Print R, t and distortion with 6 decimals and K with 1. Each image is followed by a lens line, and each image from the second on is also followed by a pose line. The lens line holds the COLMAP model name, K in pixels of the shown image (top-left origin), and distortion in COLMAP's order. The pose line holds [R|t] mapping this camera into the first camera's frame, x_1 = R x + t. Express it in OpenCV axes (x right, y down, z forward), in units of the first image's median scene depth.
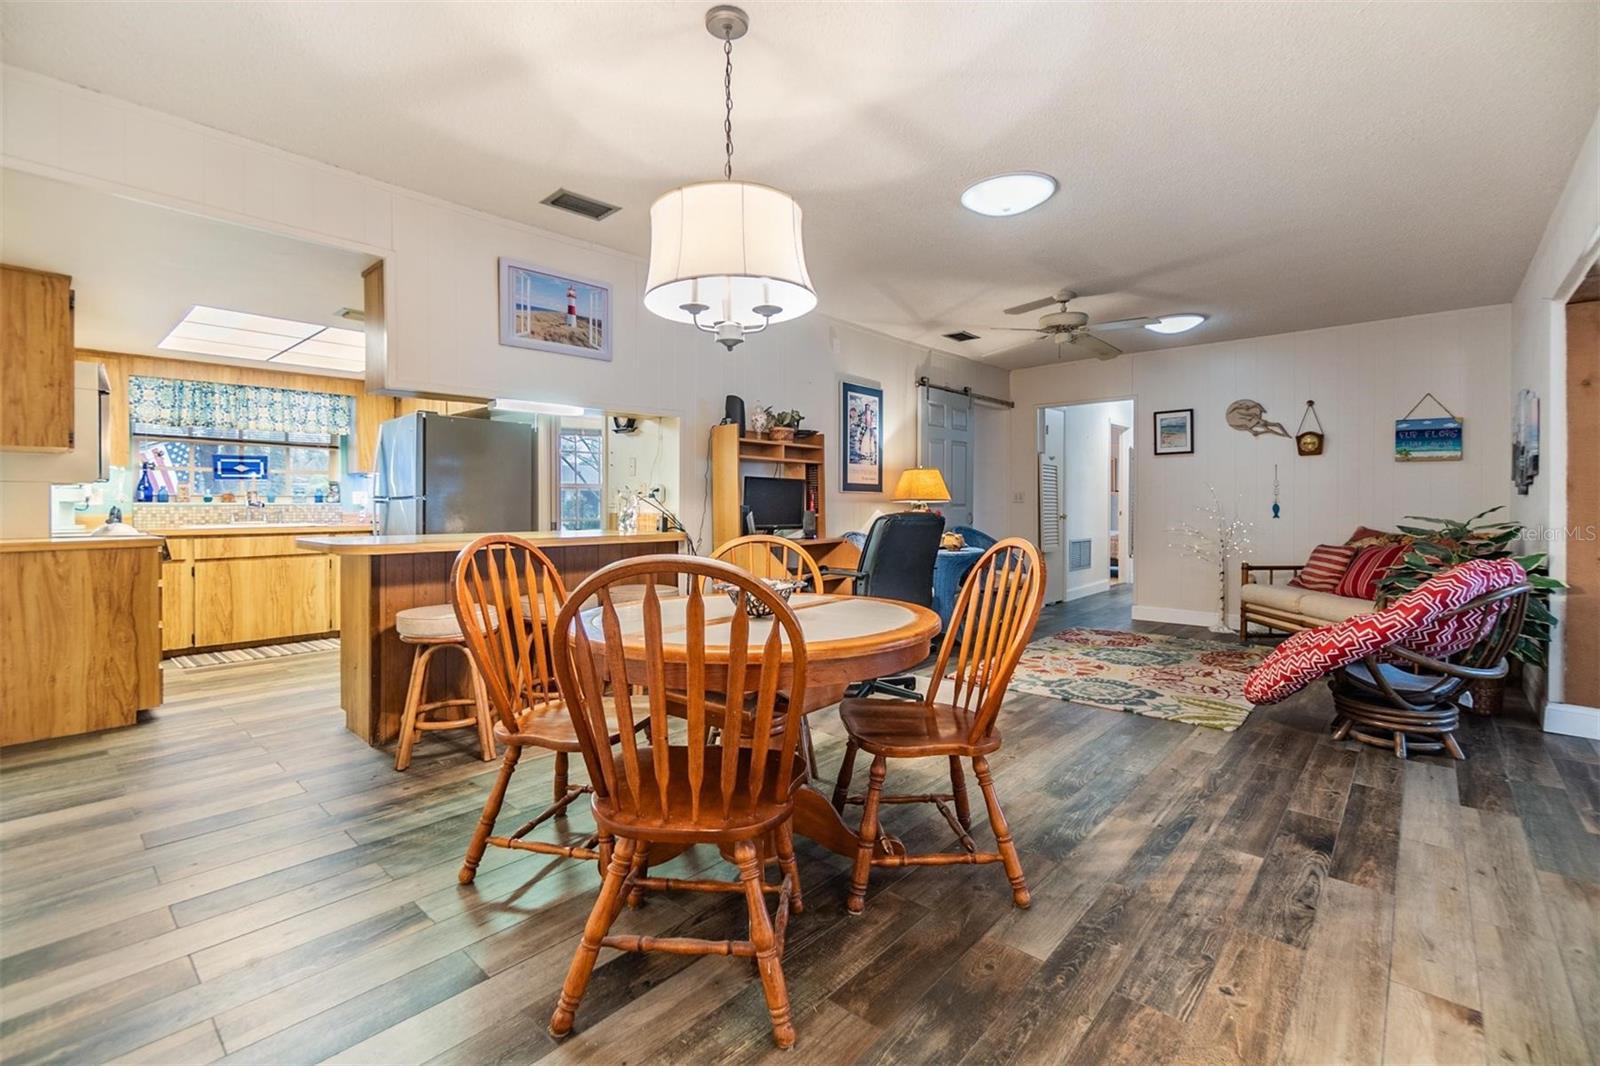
lens RADIAL K [[697.8, 0, 798.4], [0, 697.8, 507.4], [0, 0, 1]] dist [-0.001066, 0.000089]
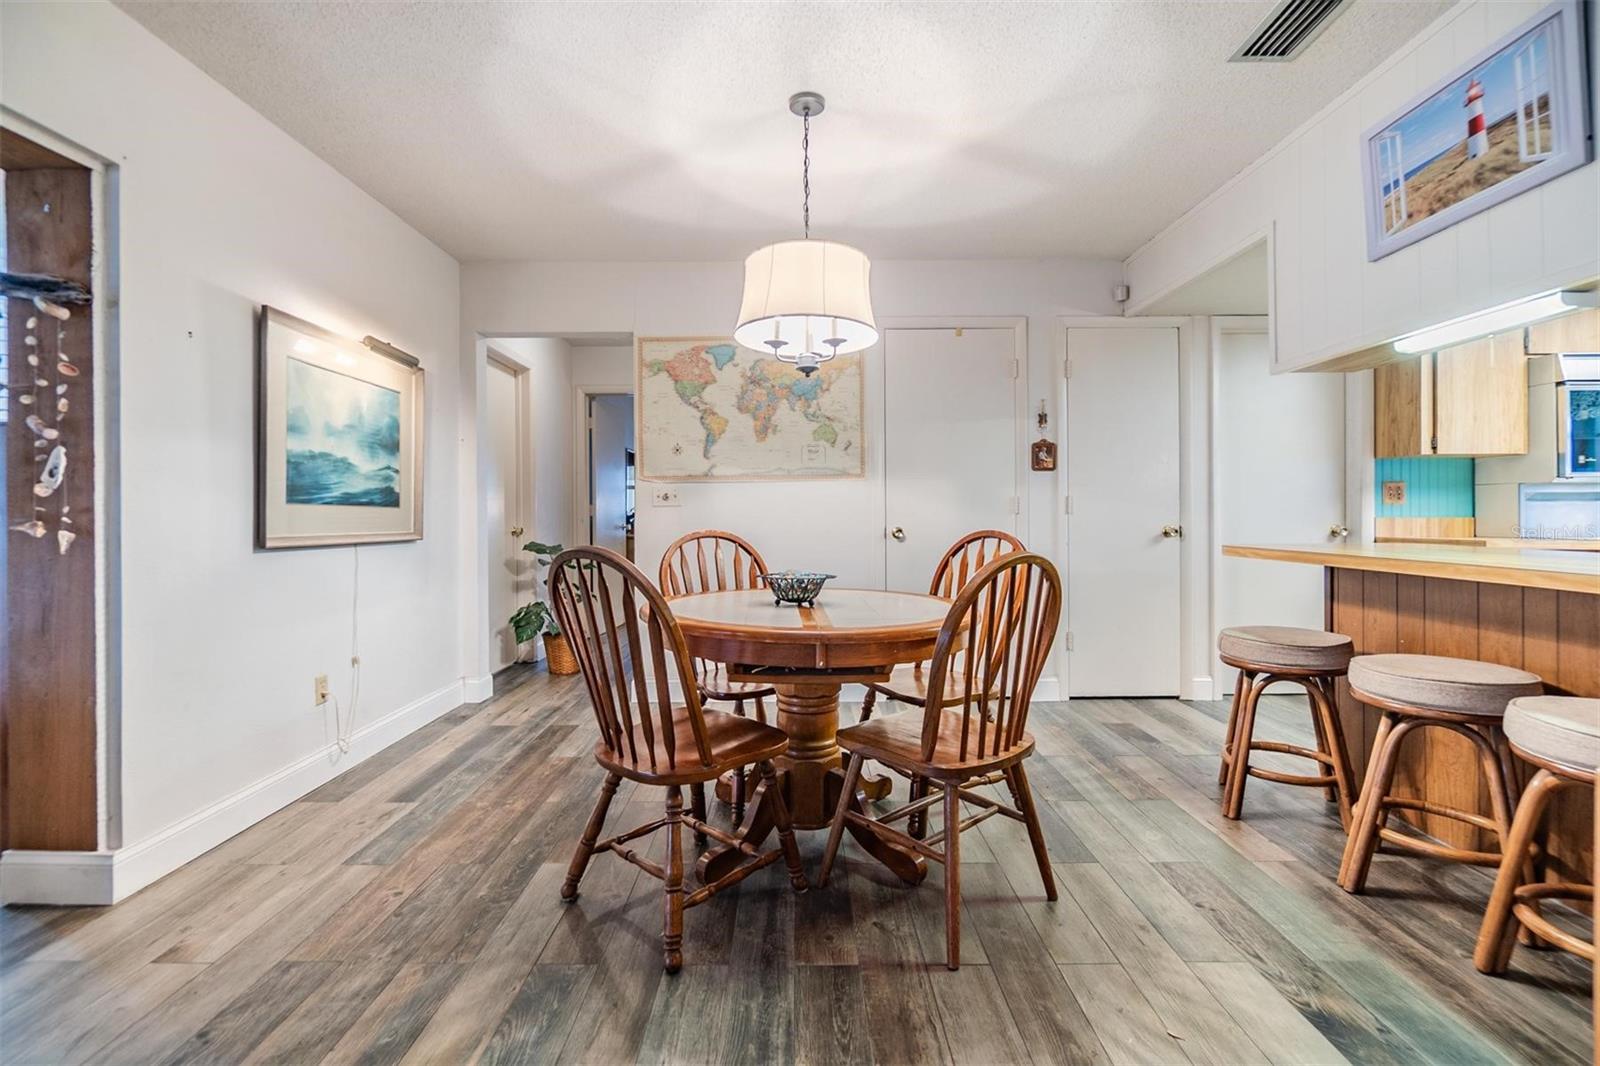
lens RADIAL K [[697.8, 0, 793.2], [0, 697.8, 510.9], [0, 0, 1]] dist [-0.001066, 0.000089]
pose [[-0.746509, -0.000752, -0.665375, 0.278366], [0.001583, 0.999995, -0.002906, 0.003373], [0.665374, -0.003223, -0.746503, 0.730616]]
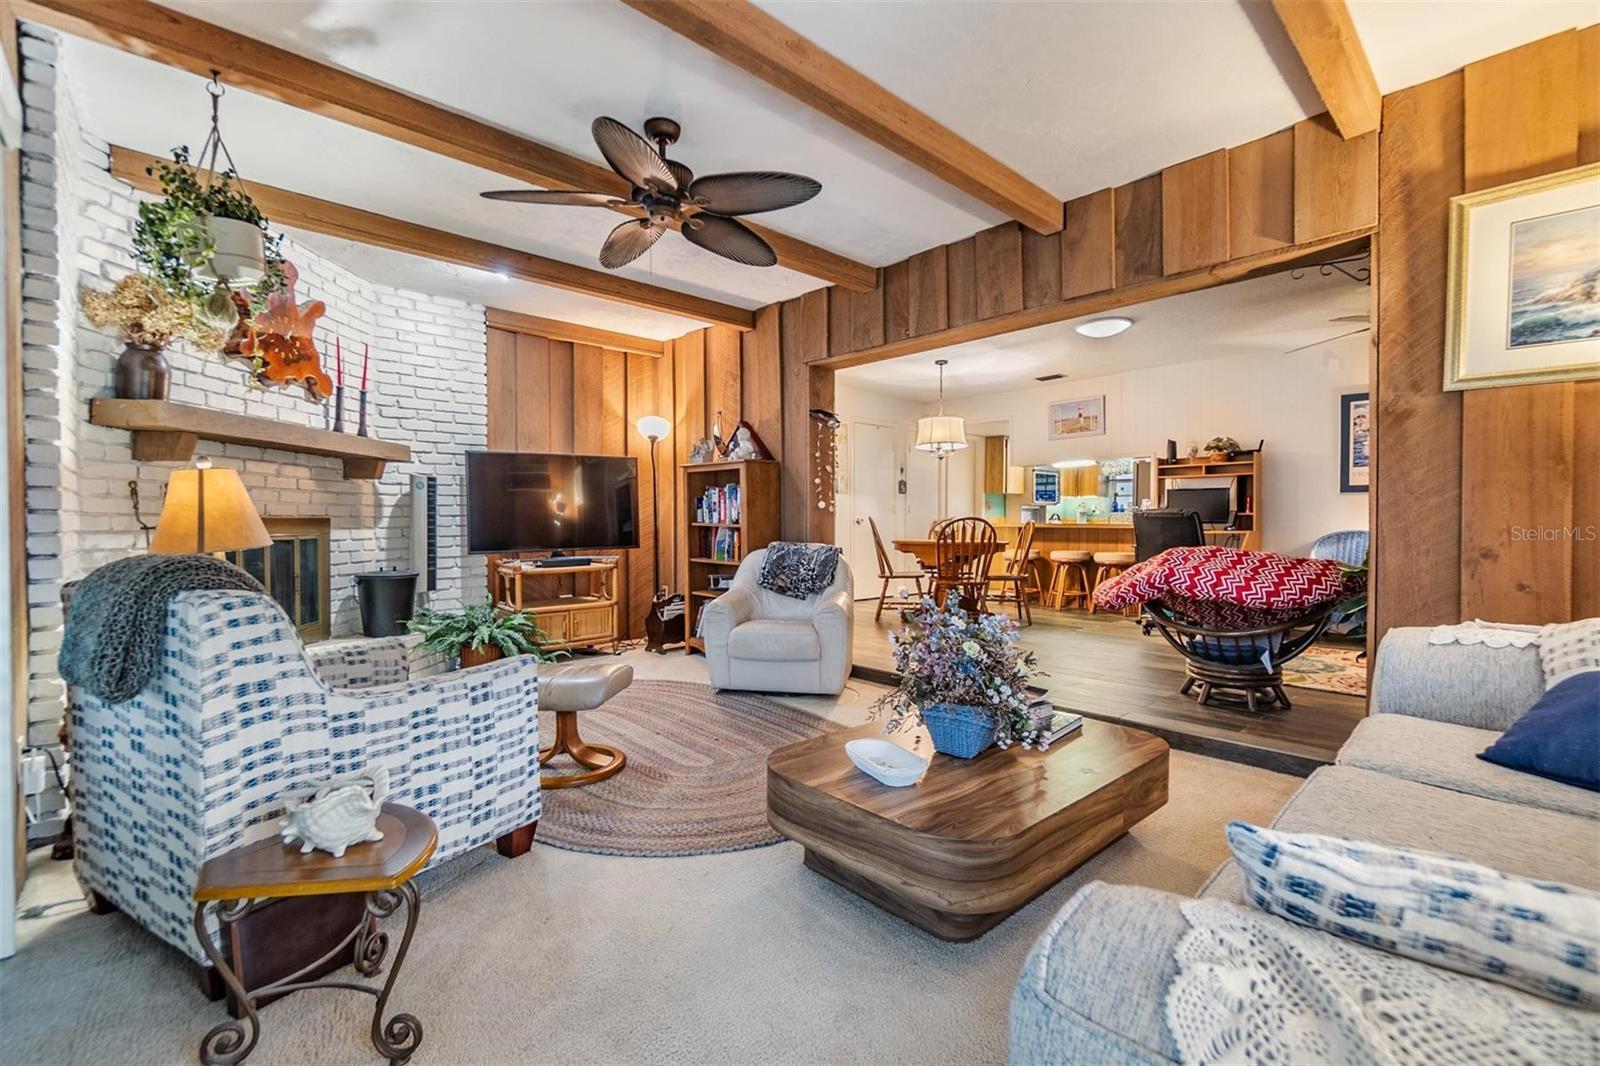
lens RADIAL K [[697.8, 0, 791.8], [0, 697.8, 526.6], [0, 0, 1]] dist [-0.001066, 0.000089]
pose [[-0.094455, 0.005545, -0.995514, 1.283882], [-0.005646, 0.999965, 0.006106, 0.029278], [0.995513, 0.006197, -0.094421, 0.235309]]
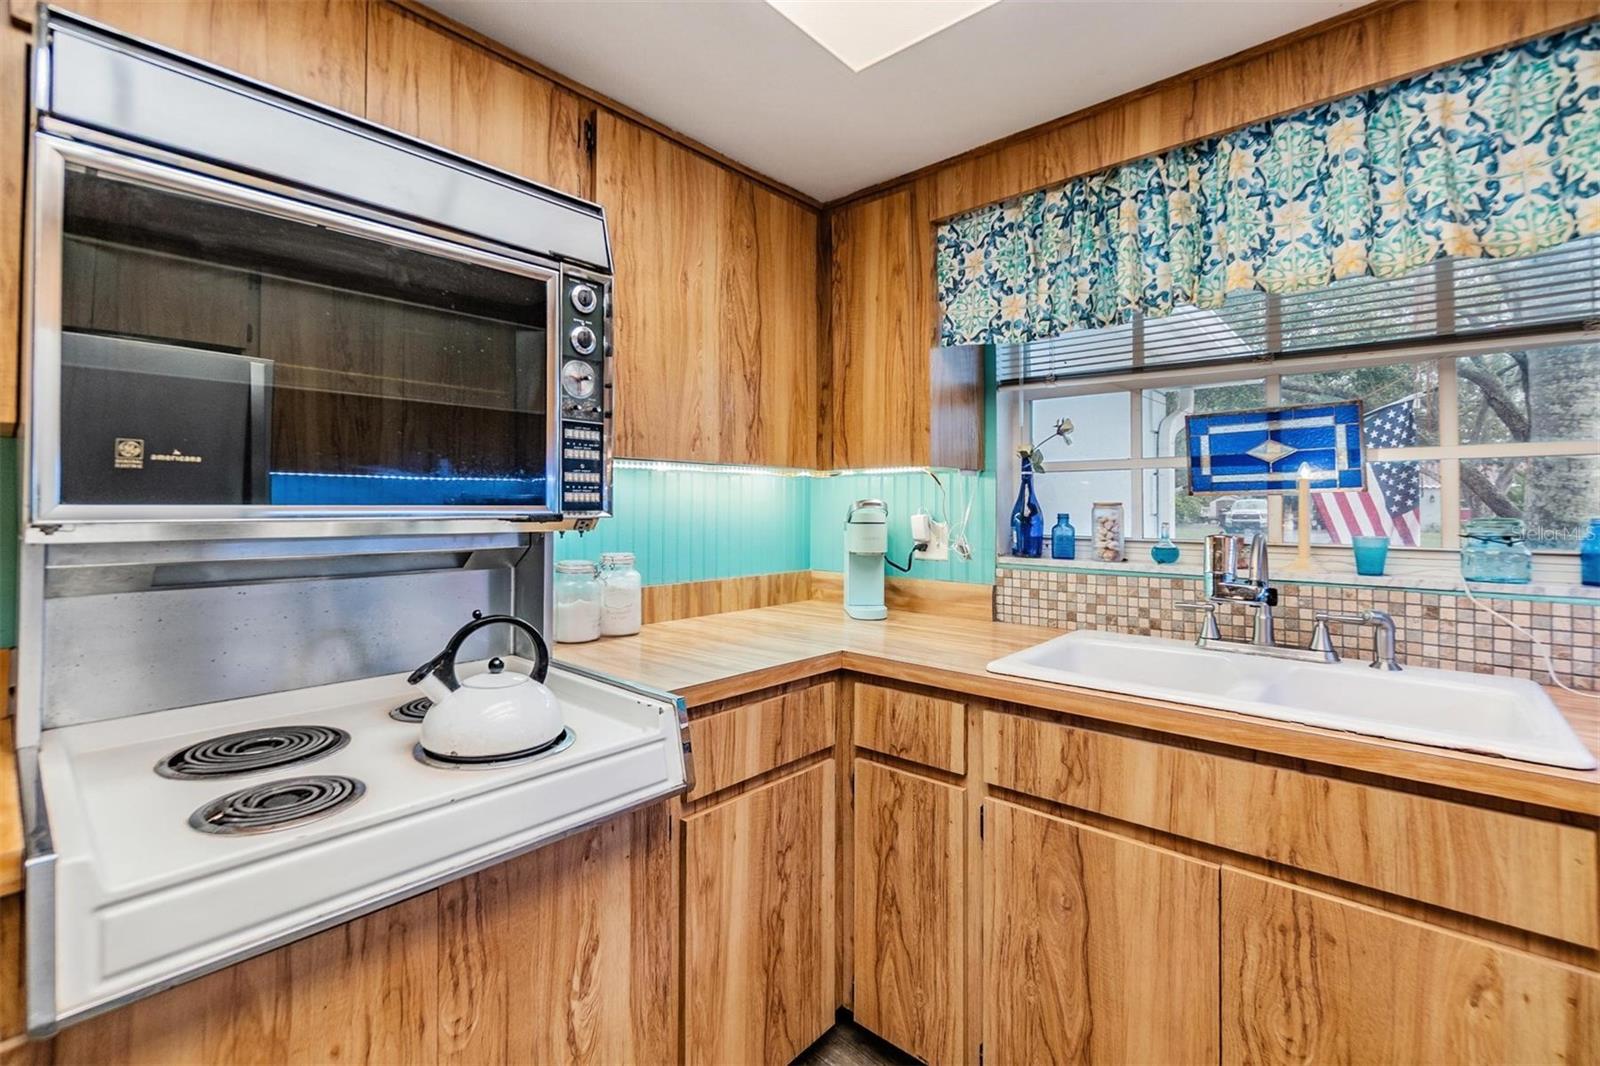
lens RADIAL K [[697.8, 0, 801.1], [0, 697.8, 495.6], [0, 0, 1]] dist [-0.001066, 0.000089]
pose [[0.015491, -0.017685, -0.999724, -0.566874], [-0.008576, 0.999804, -0.017819, -0.034379], [0.999843, 0.008850, 0.015336, 0.893511]]
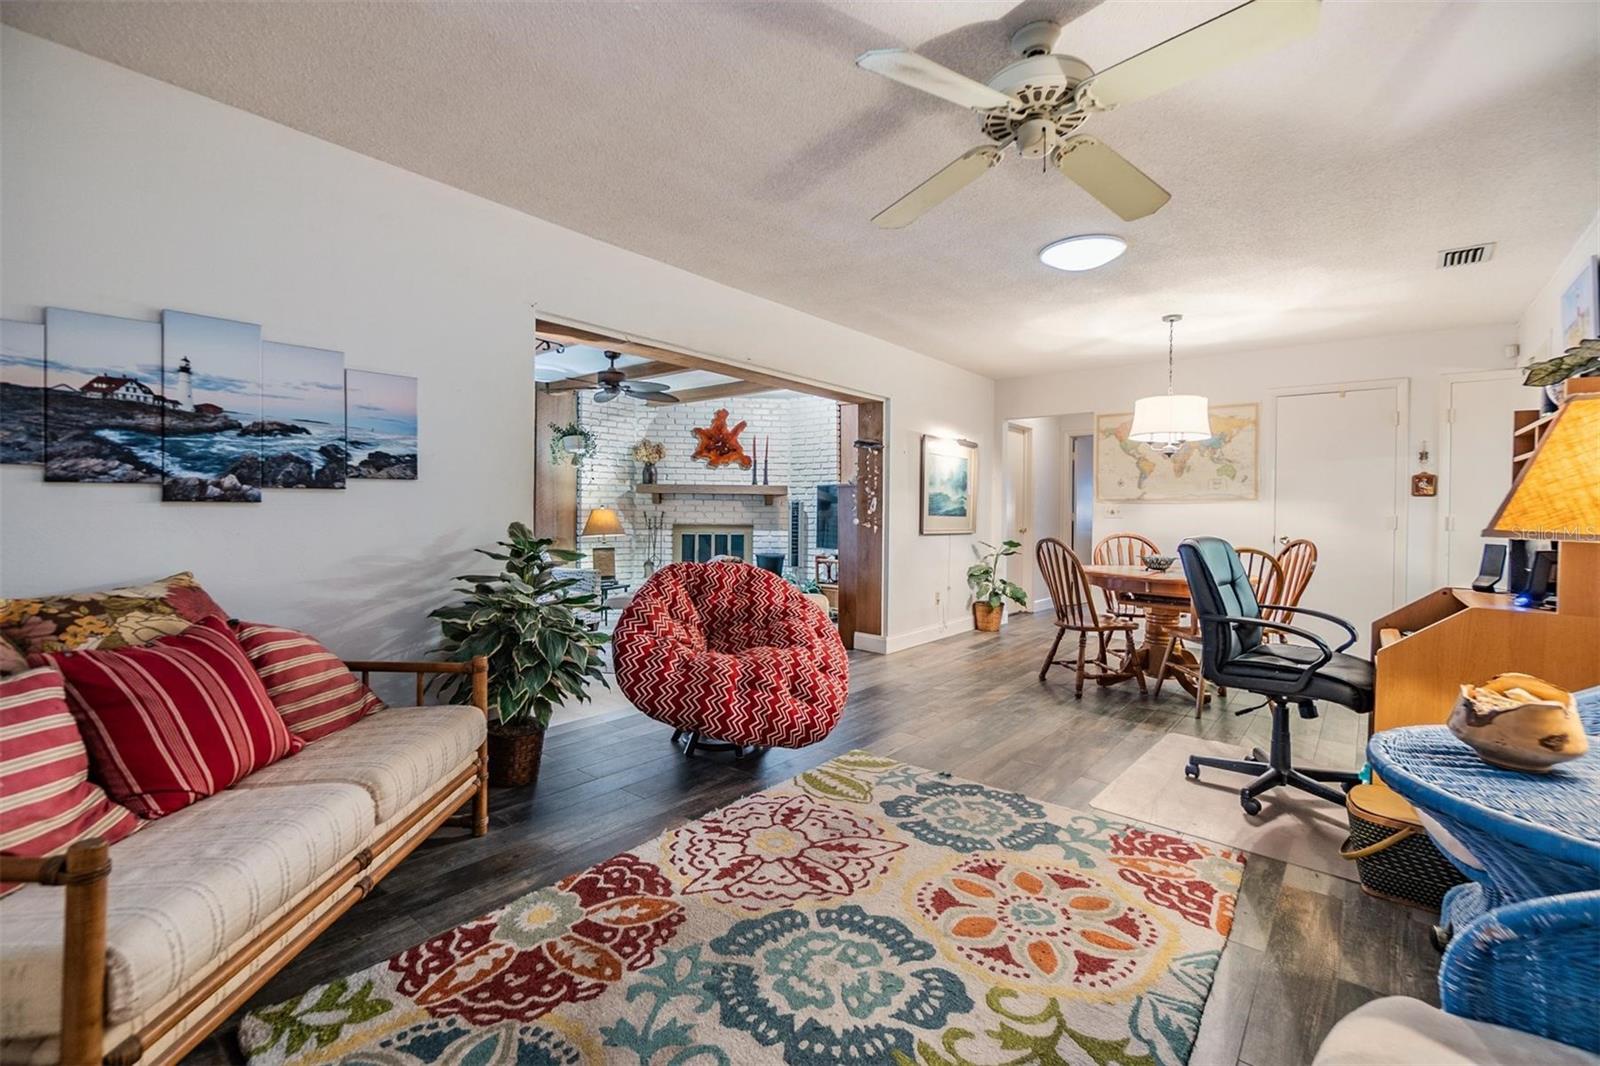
lens RADIAL K [[697.8, 0, 799.5], [0, 697.8, 518.0], [0, 0, 1]] dist [-0.001066, 0.000089]
pose [[-0.998932, -0.012813, -0.044397, 0.487890], [-0.013467, 0.999805, 0.014475, -0.014386], [0.044203, 0.015058, -0.998909, 1.287341]]
